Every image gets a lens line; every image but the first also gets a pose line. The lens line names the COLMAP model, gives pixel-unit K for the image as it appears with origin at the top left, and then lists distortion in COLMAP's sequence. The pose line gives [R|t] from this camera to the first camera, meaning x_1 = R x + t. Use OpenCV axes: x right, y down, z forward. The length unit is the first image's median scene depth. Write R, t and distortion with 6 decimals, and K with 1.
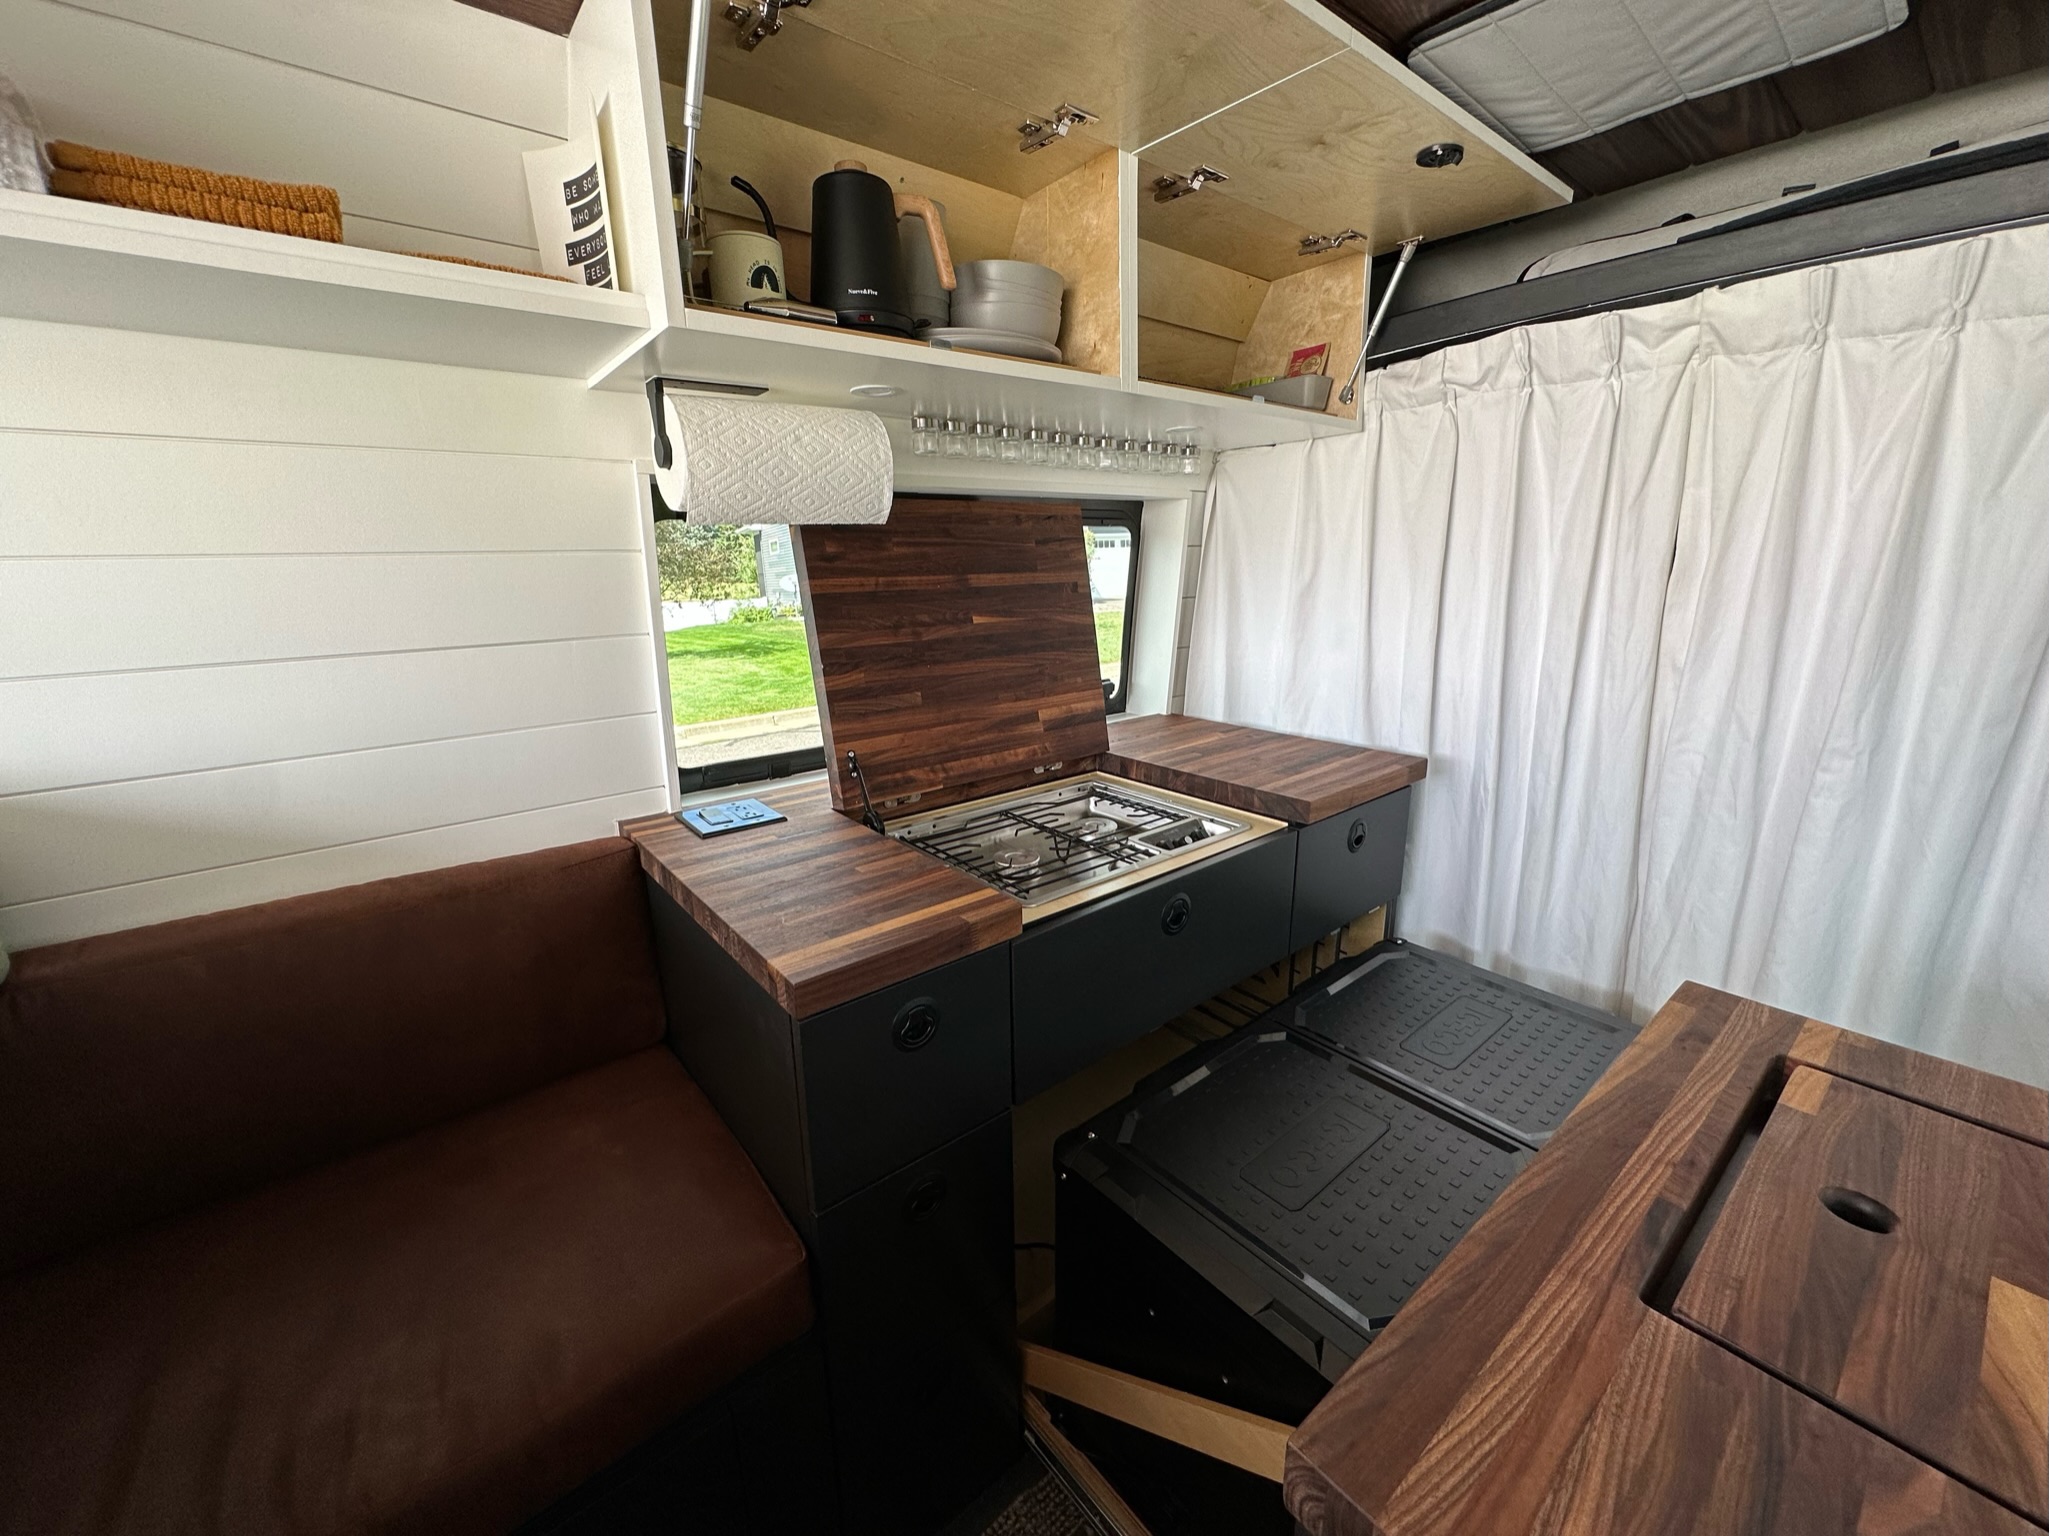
lens RADIAL K [[831.3, 0, 1031.3], [0, 831.3, 762.4], [0, 0, 1]] dist [0.001603, 0.000093]
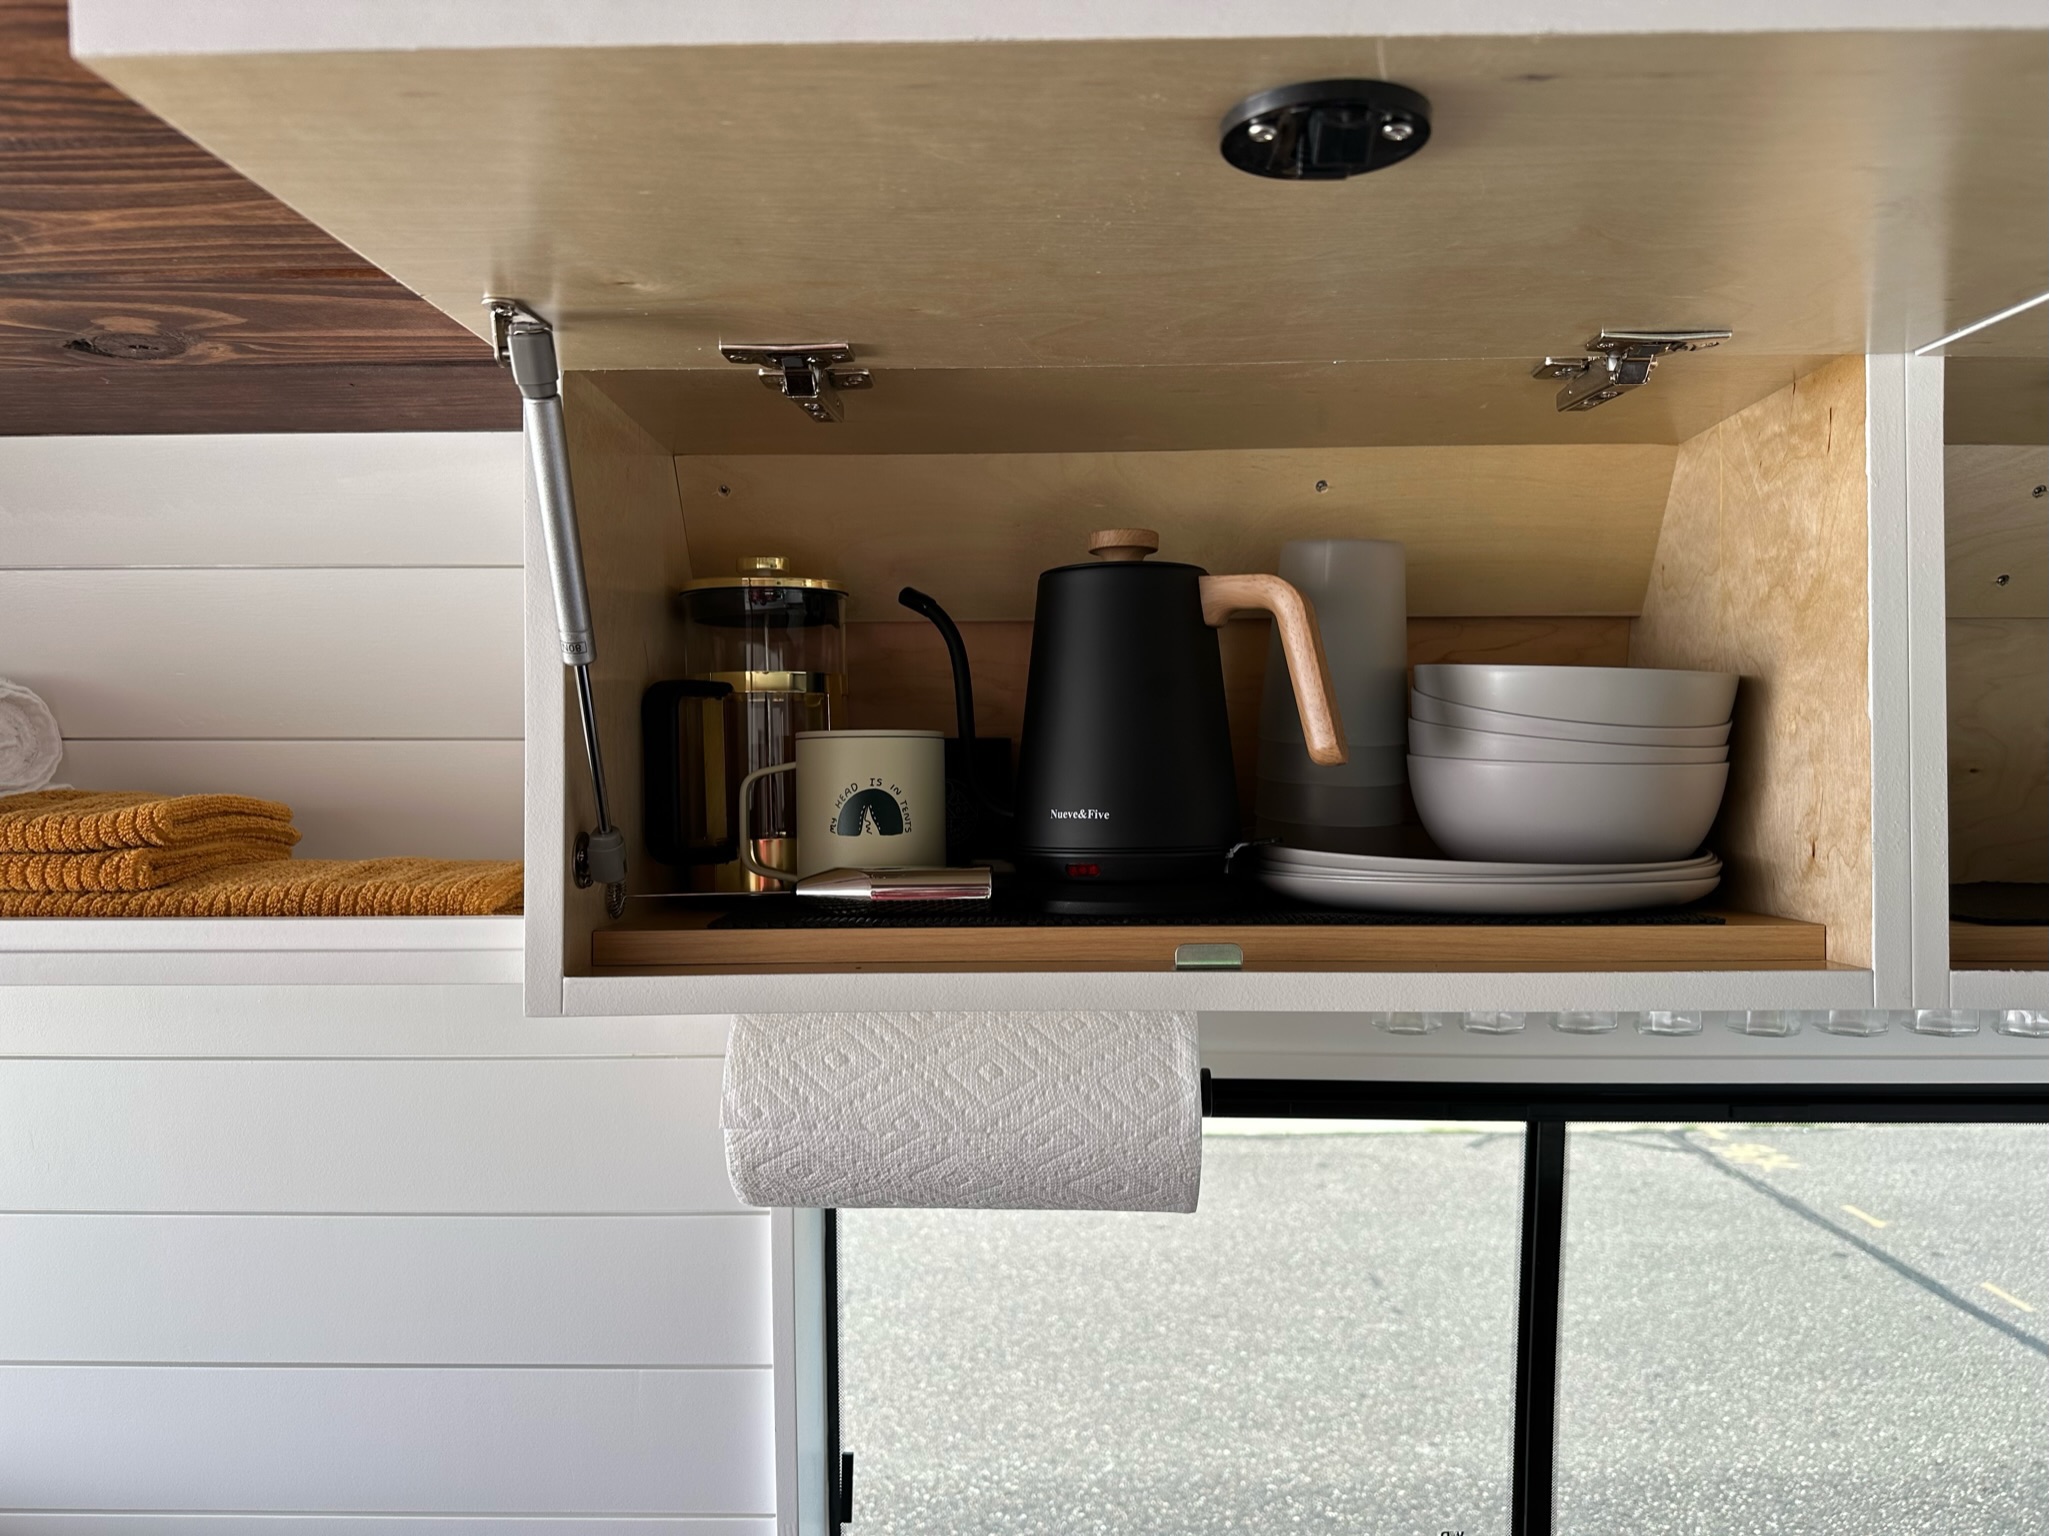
lens RADIAL K [[1435.7, 0, 1024.9], [0, 1435.7, 768.1], [0, 0, 1]] dist [-0.004838, 0.000210]
pose [[0.770366, 0.006938, -0.637564, 0.202377], [-0.157553, 0.971003, -0.179804, -0.382239], [0.617830, 0.238965, 0.749121, 0.357299]]
